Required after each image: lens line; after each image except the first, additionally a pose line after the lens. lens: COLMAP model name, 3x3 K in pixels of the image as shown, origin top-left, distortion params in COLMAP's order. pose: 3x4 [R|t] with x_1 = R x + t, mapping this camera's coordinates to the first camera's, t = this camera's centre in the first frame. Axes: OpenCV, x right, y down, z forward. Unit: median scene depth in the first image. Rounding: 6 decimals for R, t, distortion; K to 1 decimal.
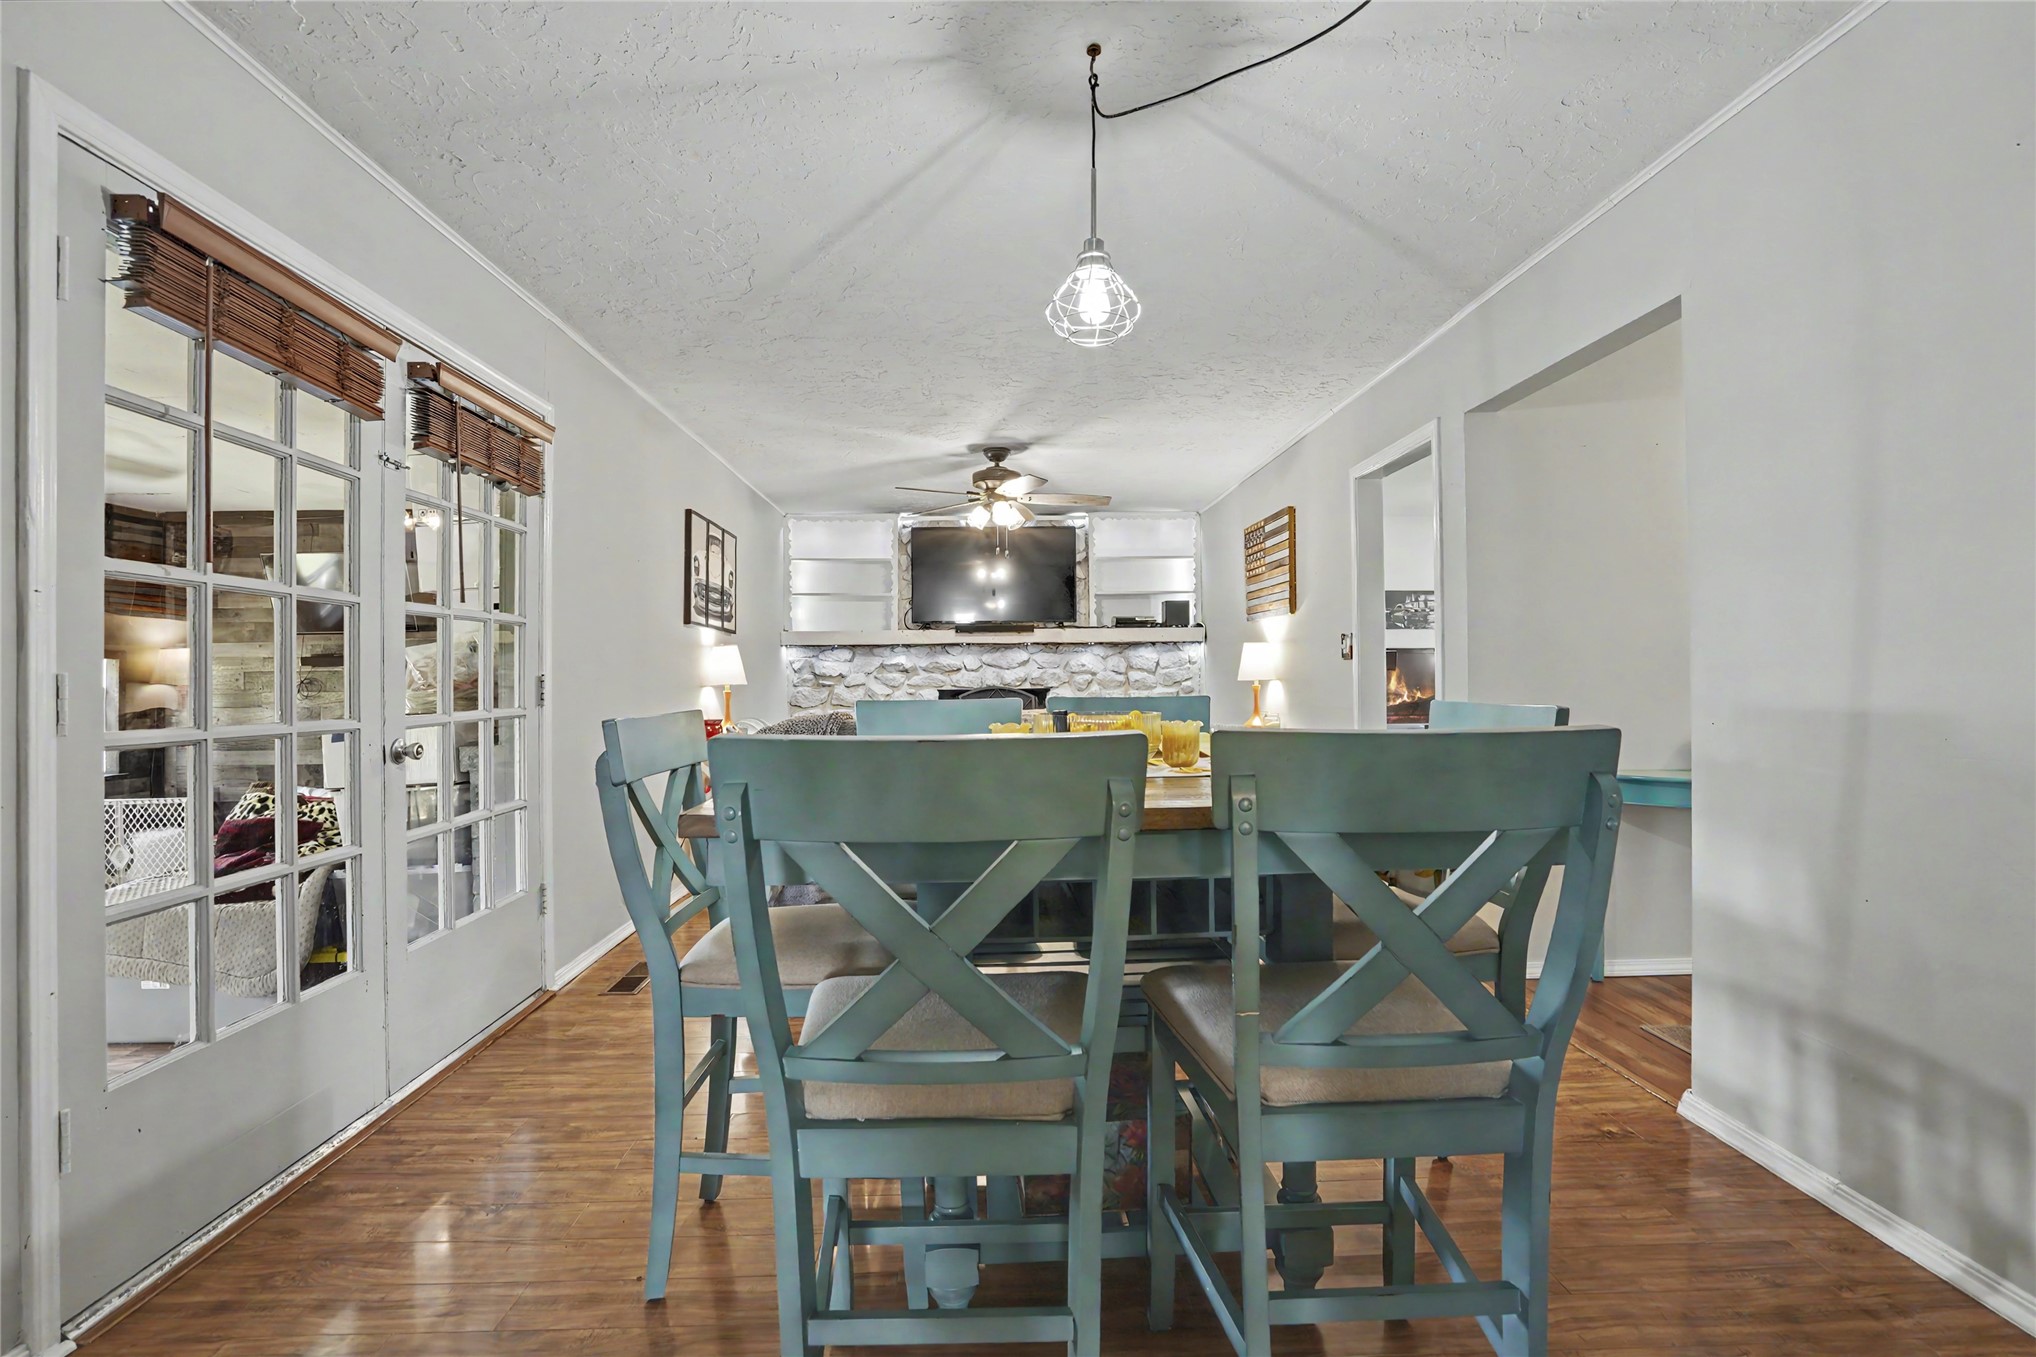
lens RADIAL K [[979.7, 0, 1016.2], [0, 979.7, 672.6], [0, 0, 1]] dist [-0.029347, 0.002503]
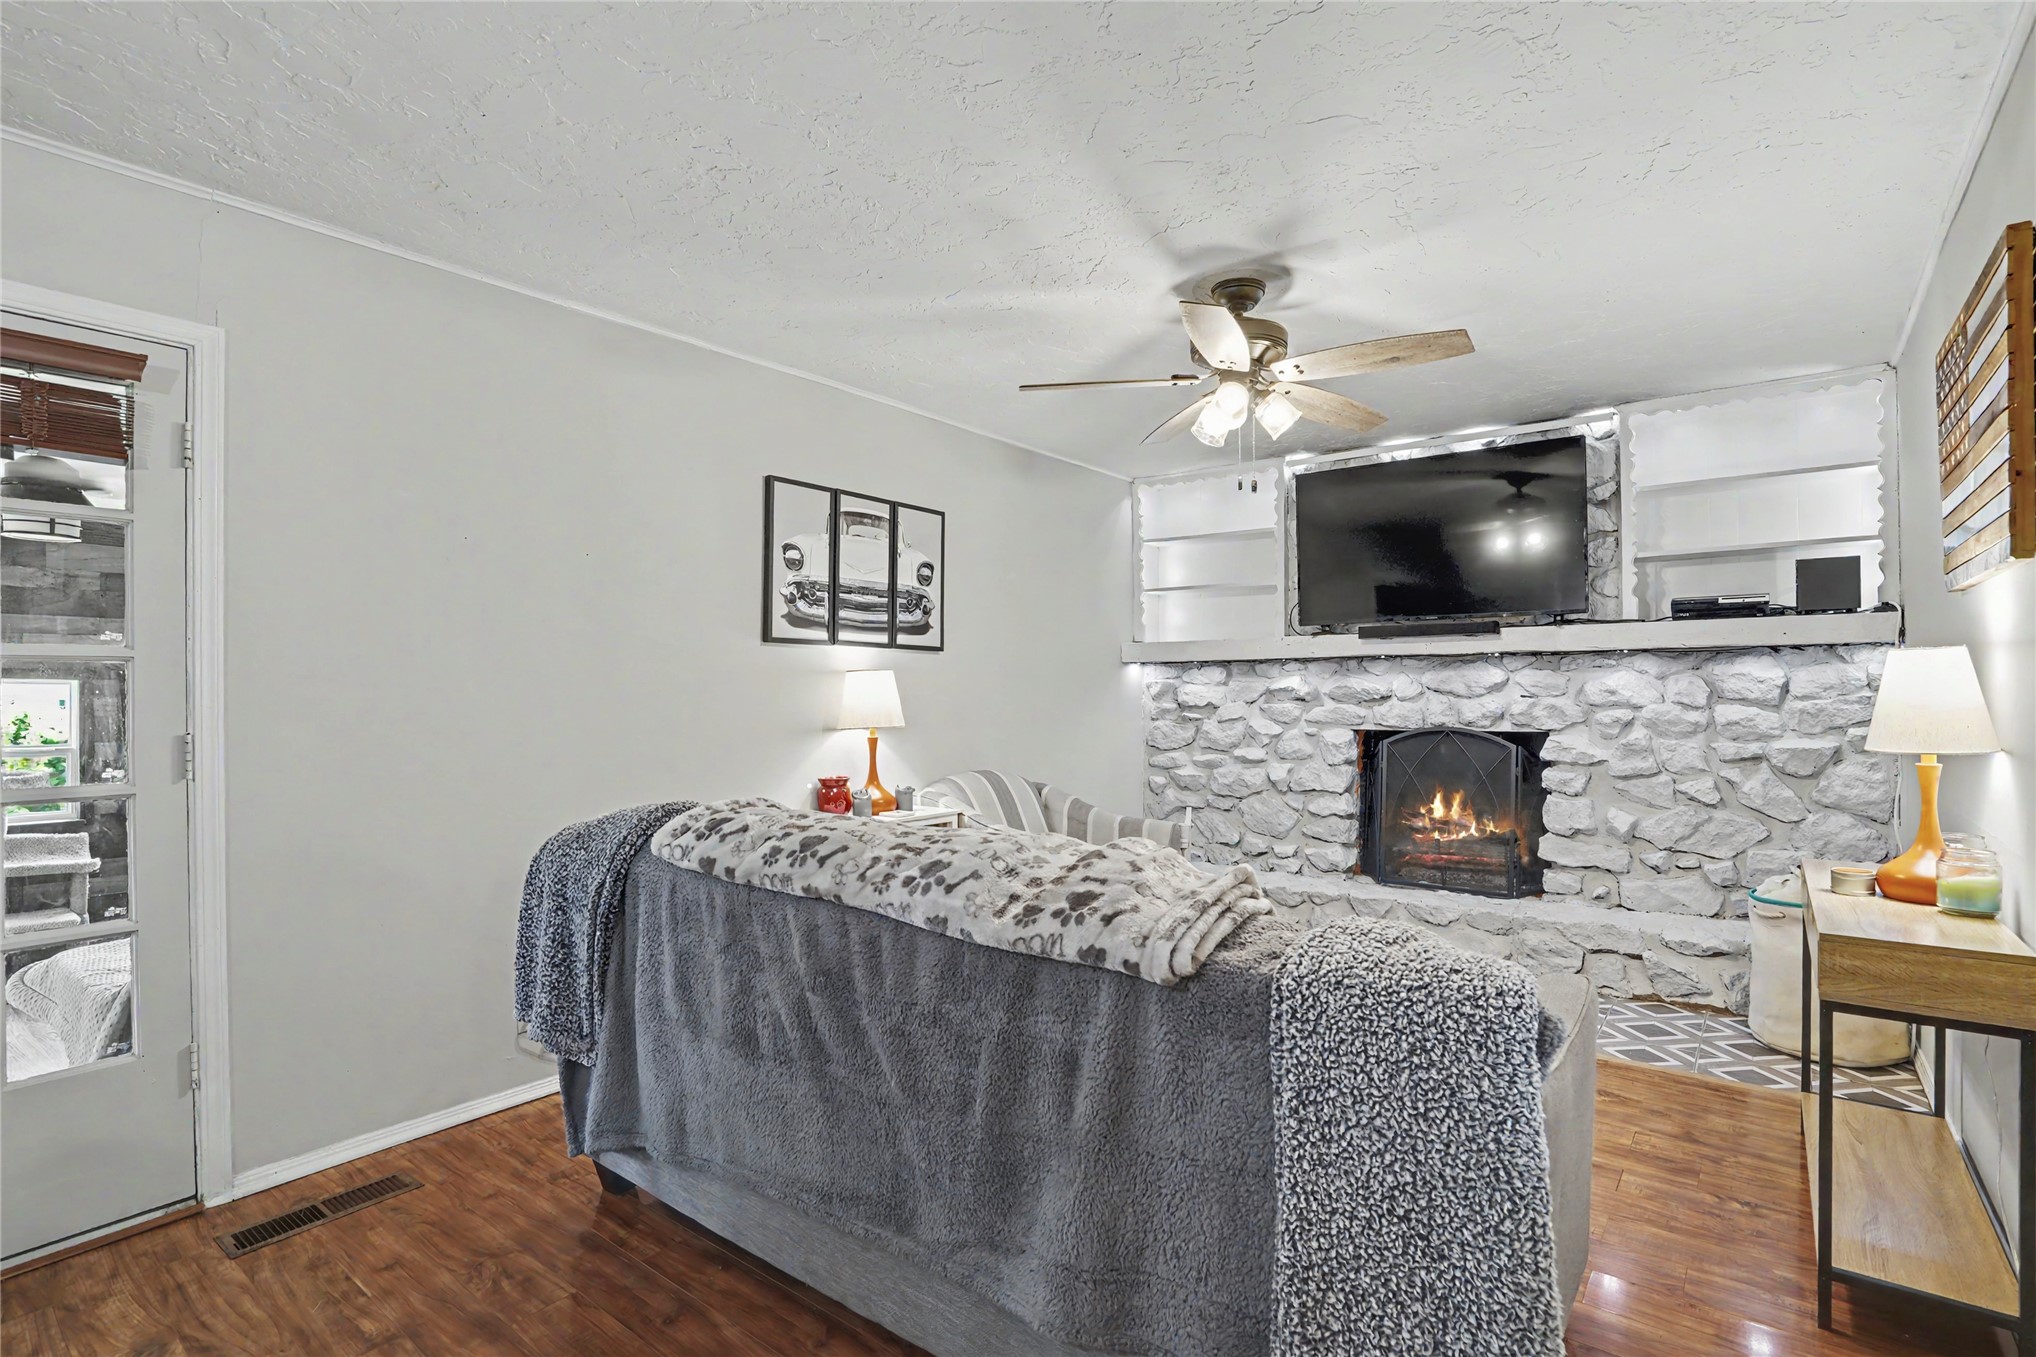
lens RADIAL K [[979.7, 0, 1026.4], [0, 979.7, 690.2], [0, 0, 1]] dist [-0.029347, 0.002503]
pose [[0.765103, 0.004609, -0.643891, 0.165330], [0.002255, 0.999949, 0.009837, -0.014473], [0.643904, -0.008978, 0.765054, 0.389476]]
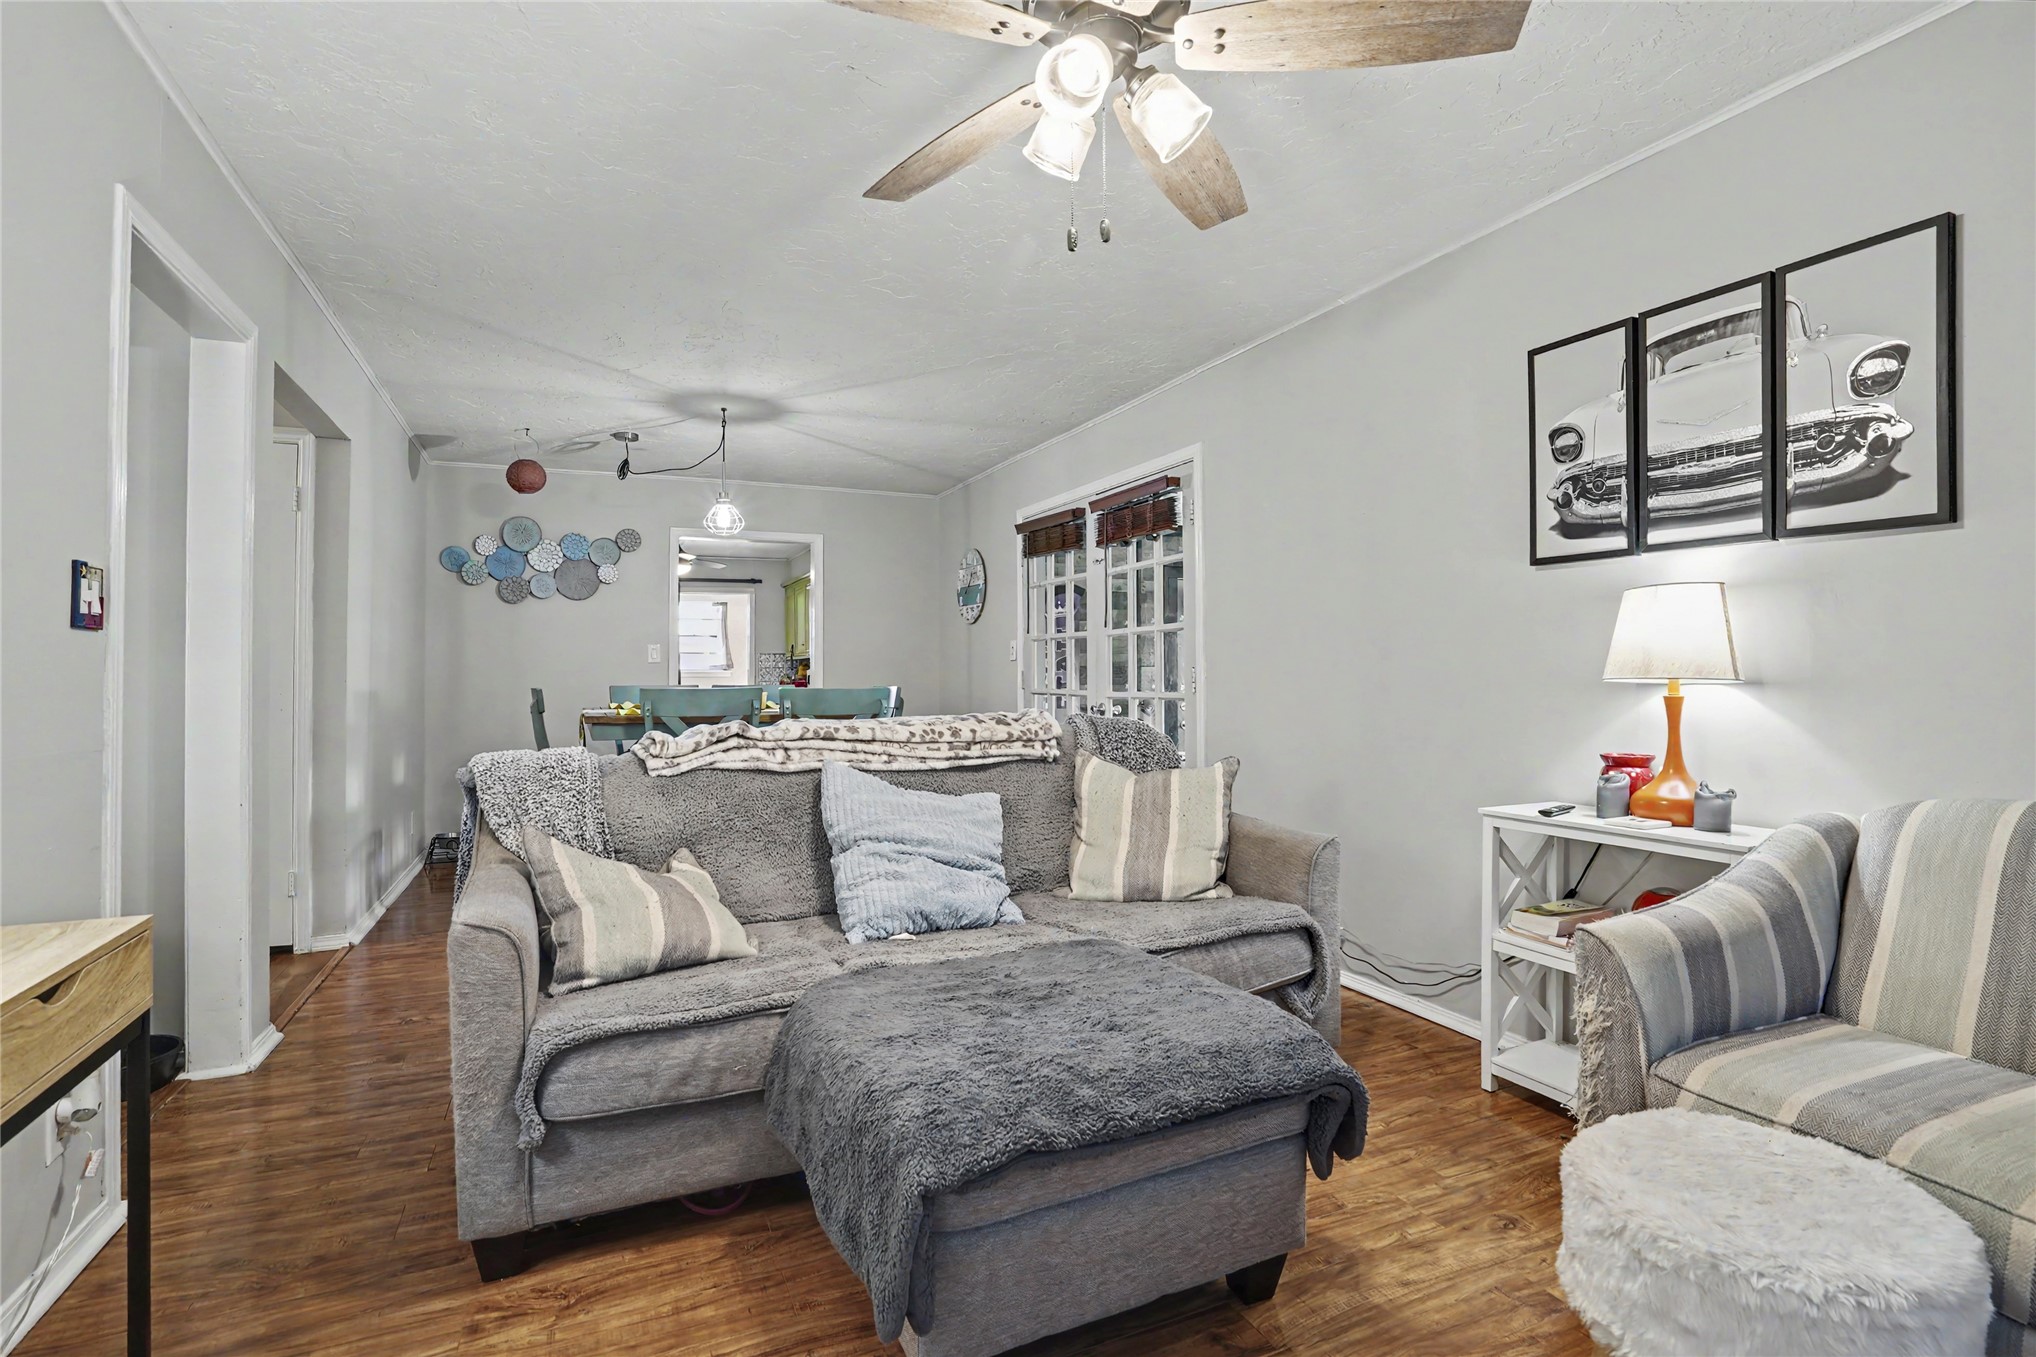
lens RADIAL K [[979.7, 0, 1011.9], [0, 979.7, 675.8], [0, 0, 1]] dist [-0.029347, 0.002503]
pose [[-0.929335, 0.001017, -0.369236, 0.085200], [0.003060, 0.999983, -0.004946, 0.008546], [0.369225, -0.005727, -0.929323, 0.918570]]
